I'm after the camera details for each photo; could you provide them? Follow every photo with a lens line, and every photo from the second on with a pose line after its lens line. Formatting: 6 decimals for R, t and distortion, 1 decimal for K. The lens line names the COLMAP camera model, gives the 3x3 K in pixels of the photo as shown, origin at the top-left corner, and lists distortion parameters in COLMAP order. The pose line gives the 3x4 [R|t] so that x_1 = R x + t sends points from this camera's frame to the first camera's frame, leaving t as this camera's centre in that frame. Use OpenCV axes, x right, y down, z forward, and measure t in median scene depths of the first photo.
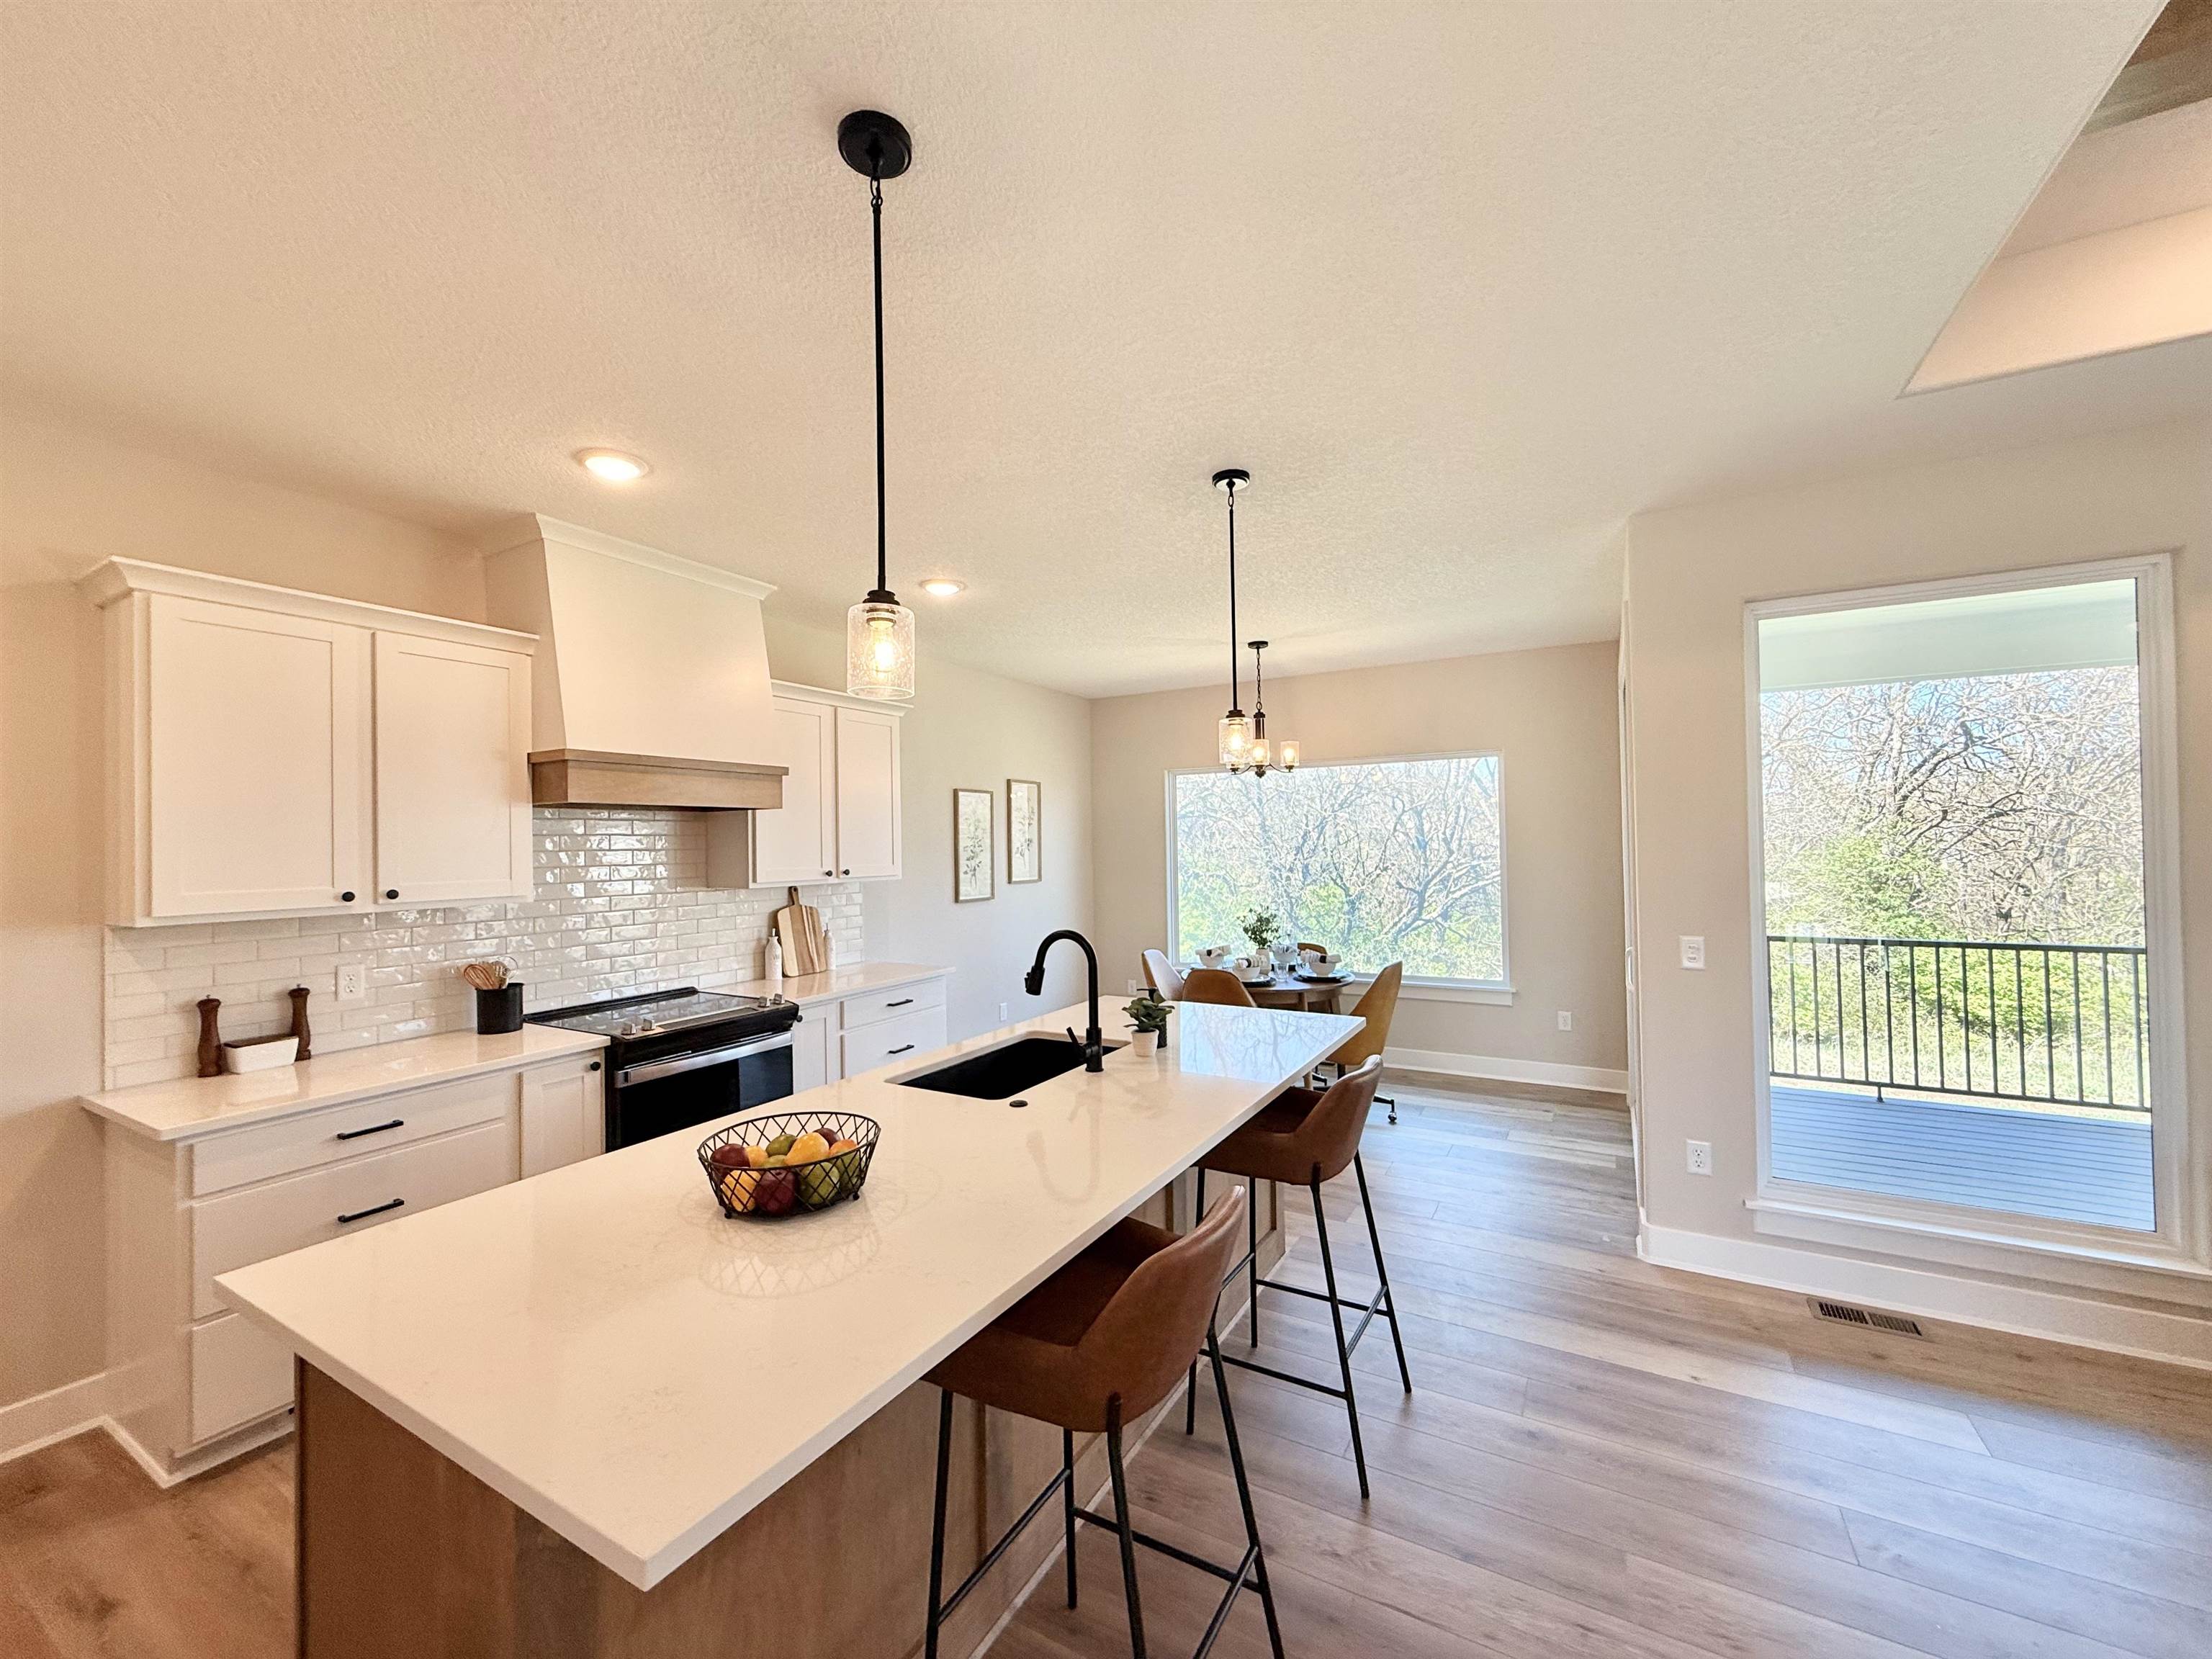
lens RADIAL K [[878.9, 0, 1104.2], [0, 878.9, 830.1], [0, 0, 1]] dist [0.000782, 0.000159]
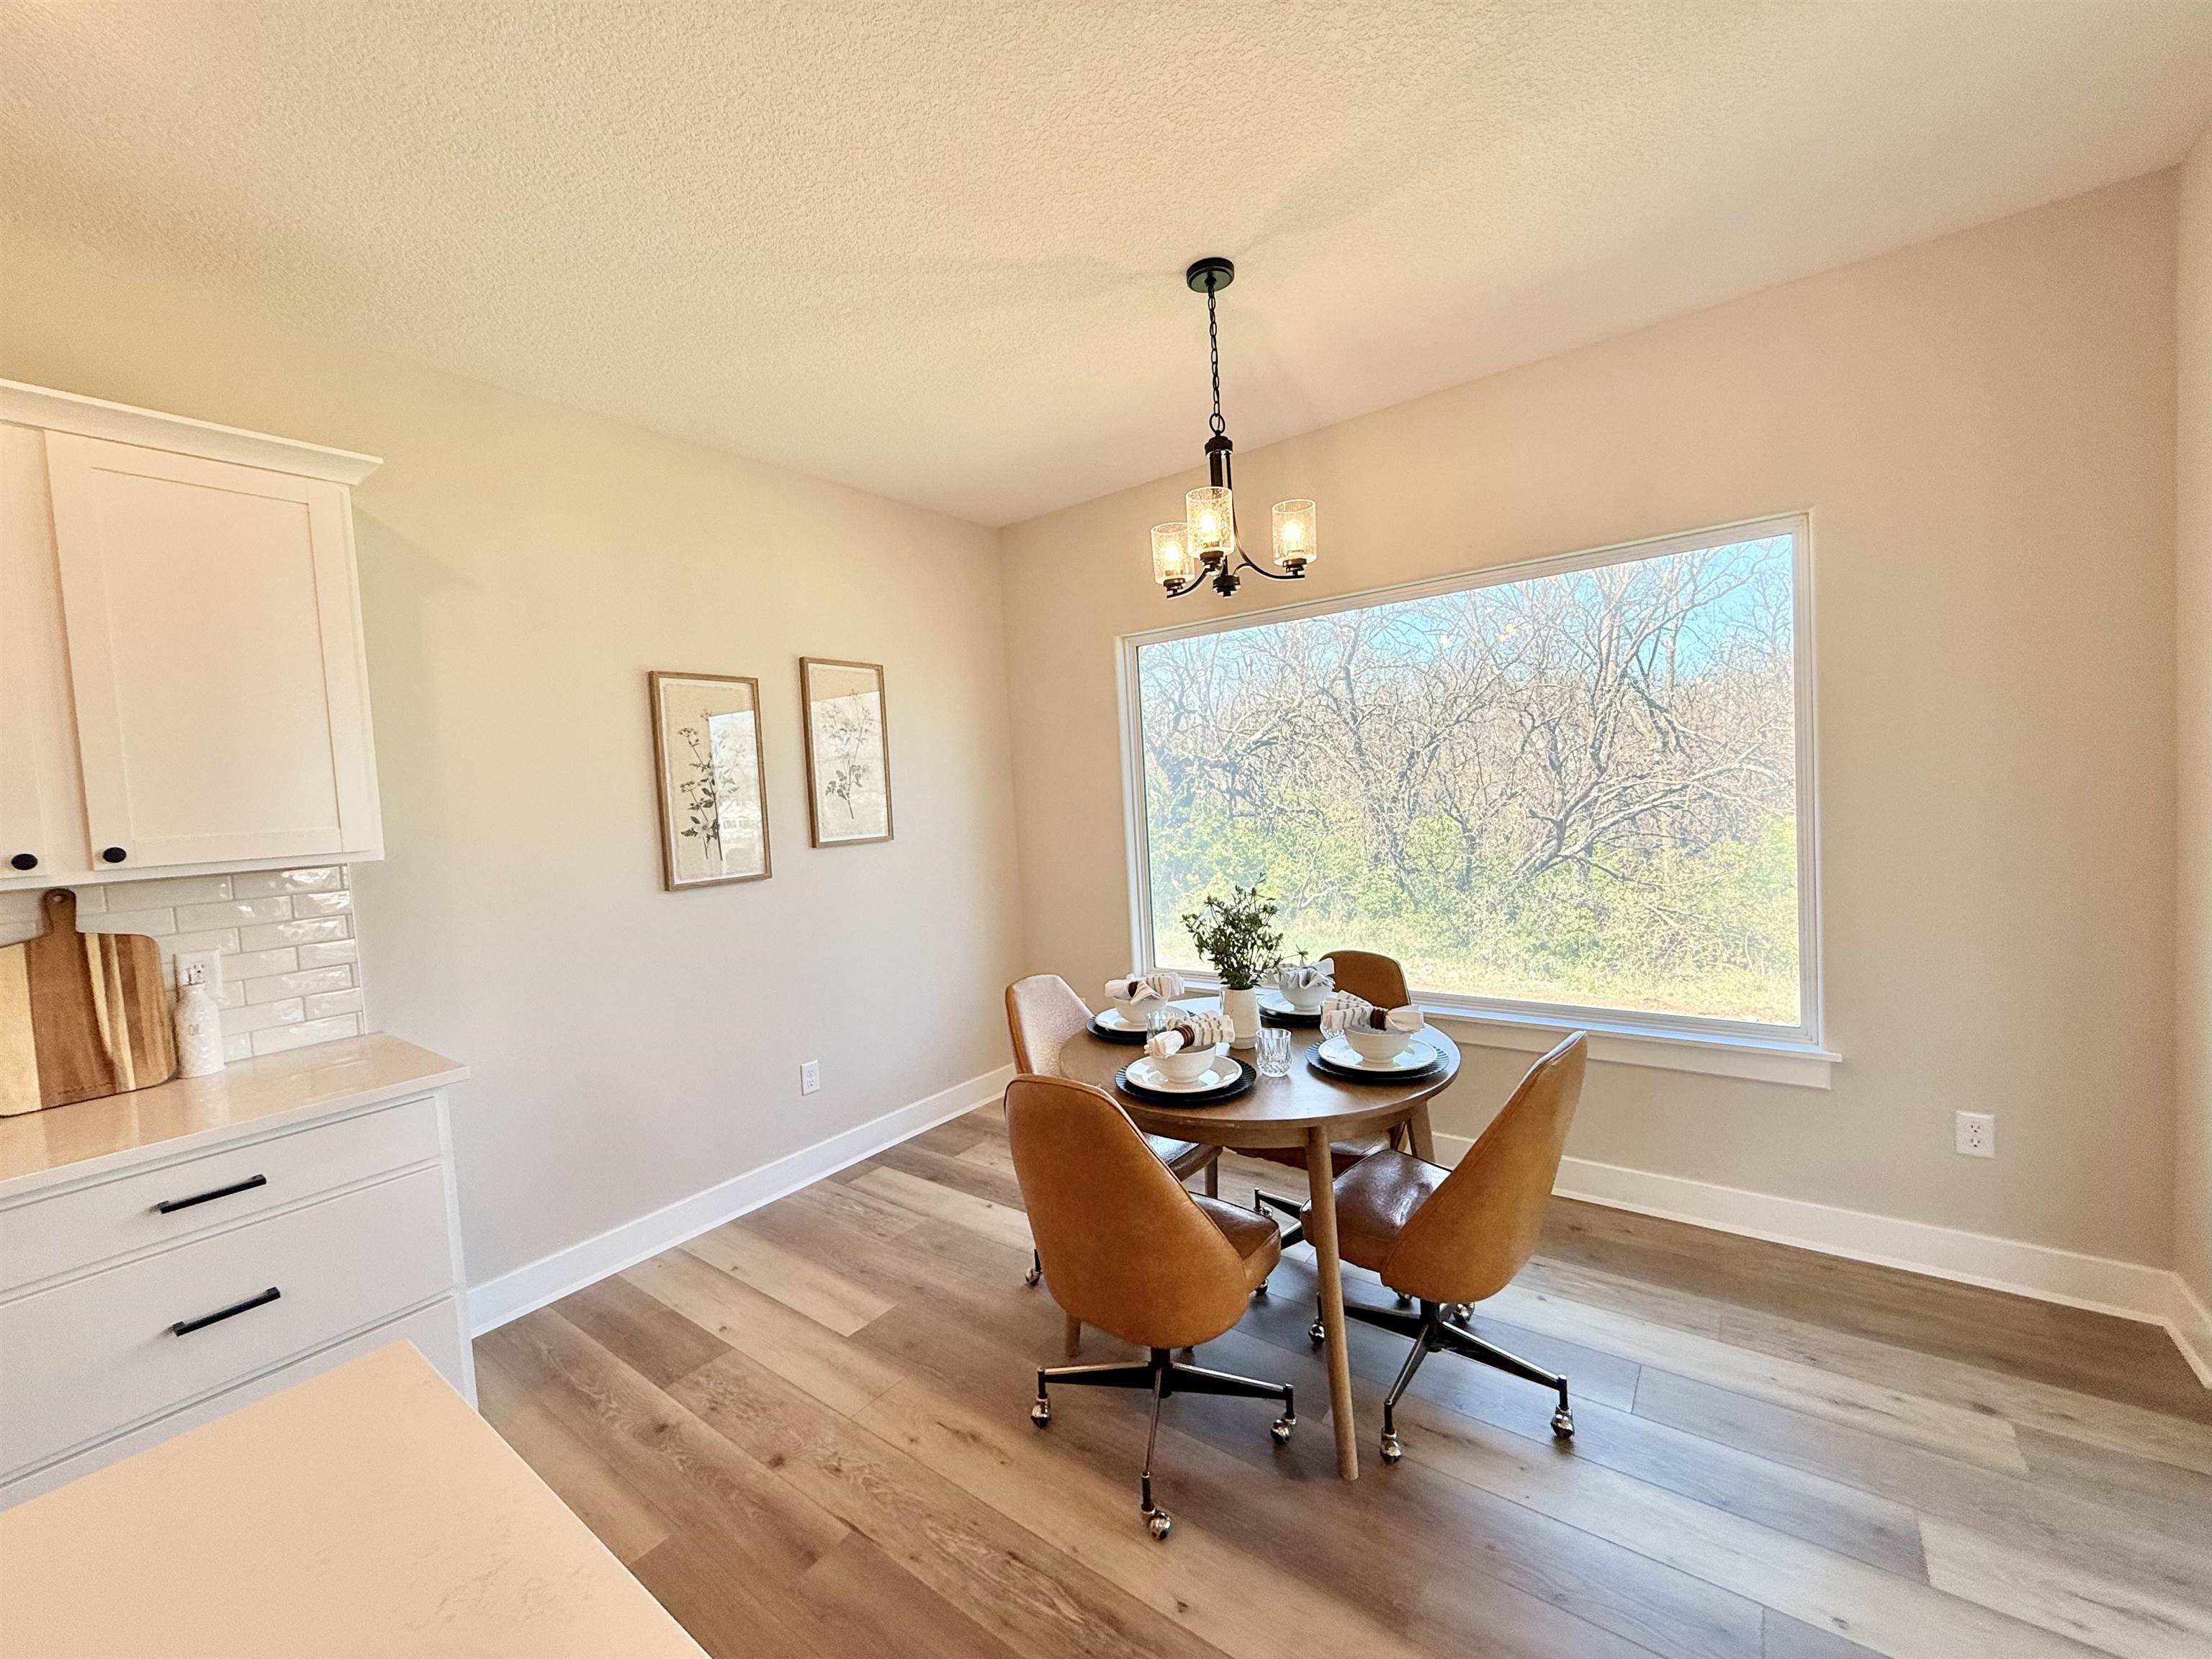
lens RADIAL K [[878.9, 0, 1101.6], [0, 878.9, 834.8], [0, 0, 1]] dist [0.000782, 0.000159]
pose [[0.991440, -0.032717, -0.126396, 0.202346], [0.042040, 0.996531, 0.071817, 0.029436], [0.123608, -0.076516, 0.989377, 0.672164]]
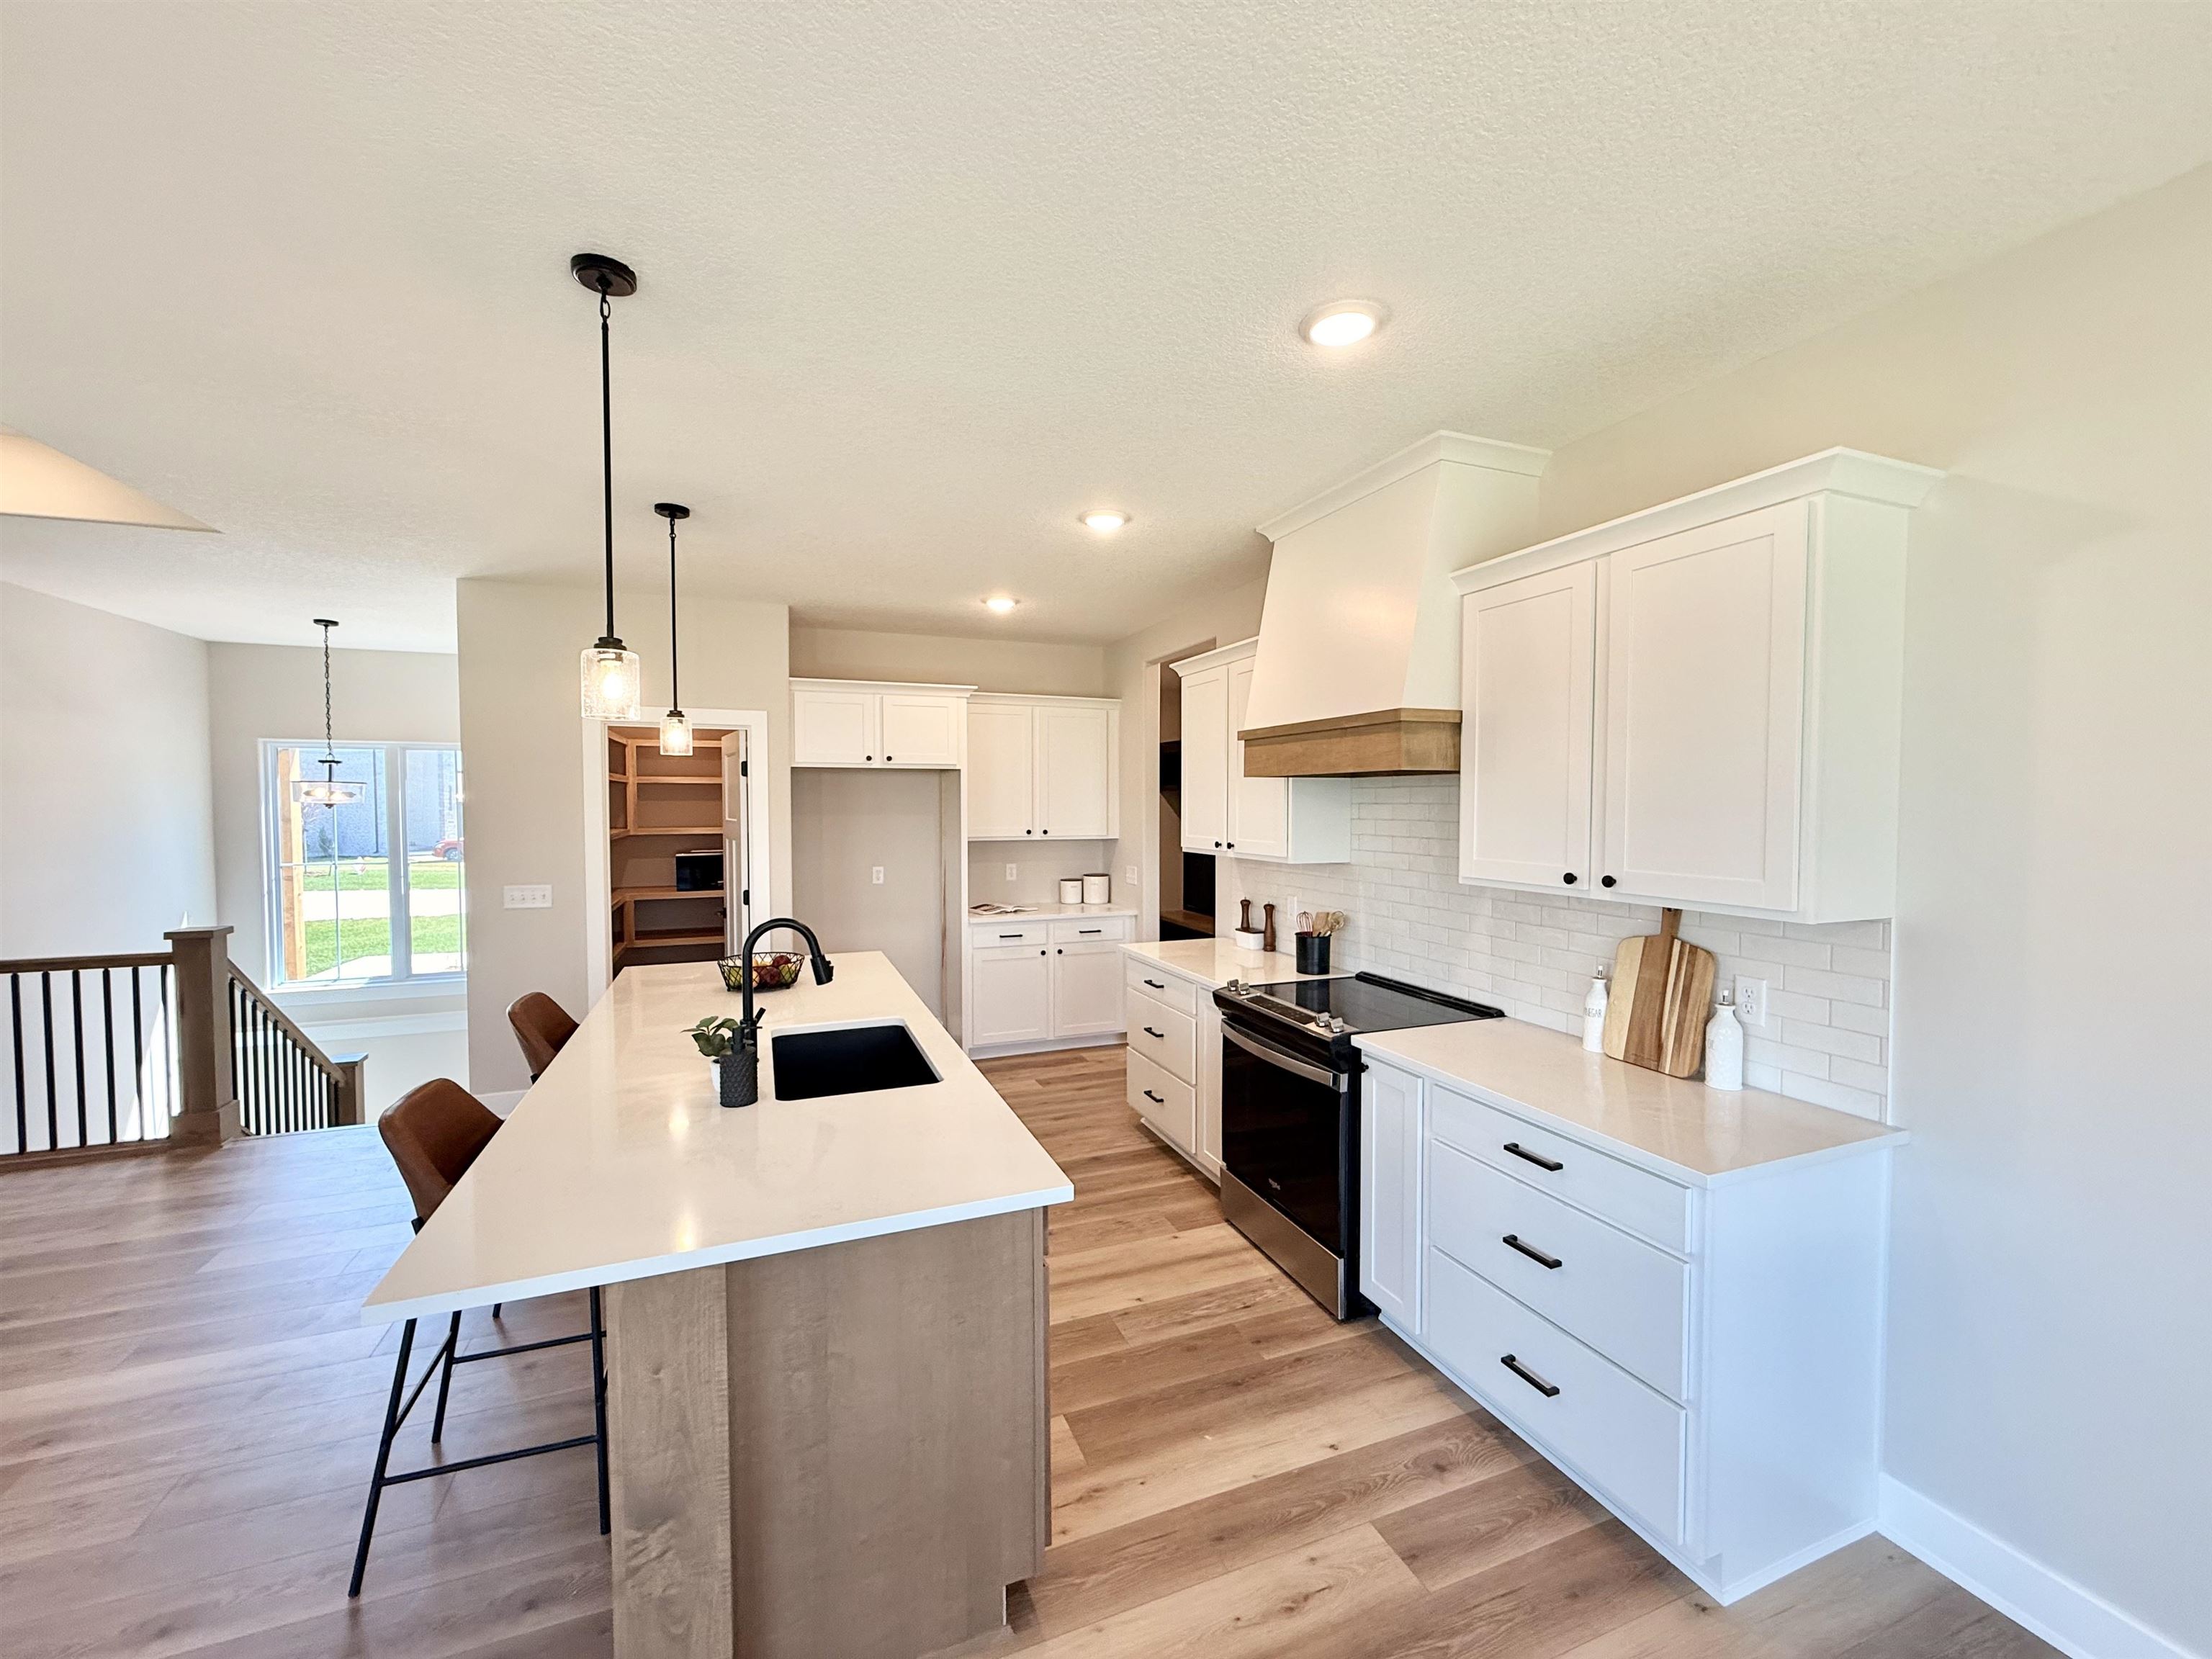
lens RADIAL K [[878.9, 0, 1102.5], [0, 878.9, 835.9], [0, 0, 1]] dist [0.000782, 0.000159]
pose [[-0.624097, 0.047260, -0.779916, 0.282241], [0.021959, 0.998836, 0.042953, -0.006003], [0.781038, 0.009680, -0.624408, 1.101155]]
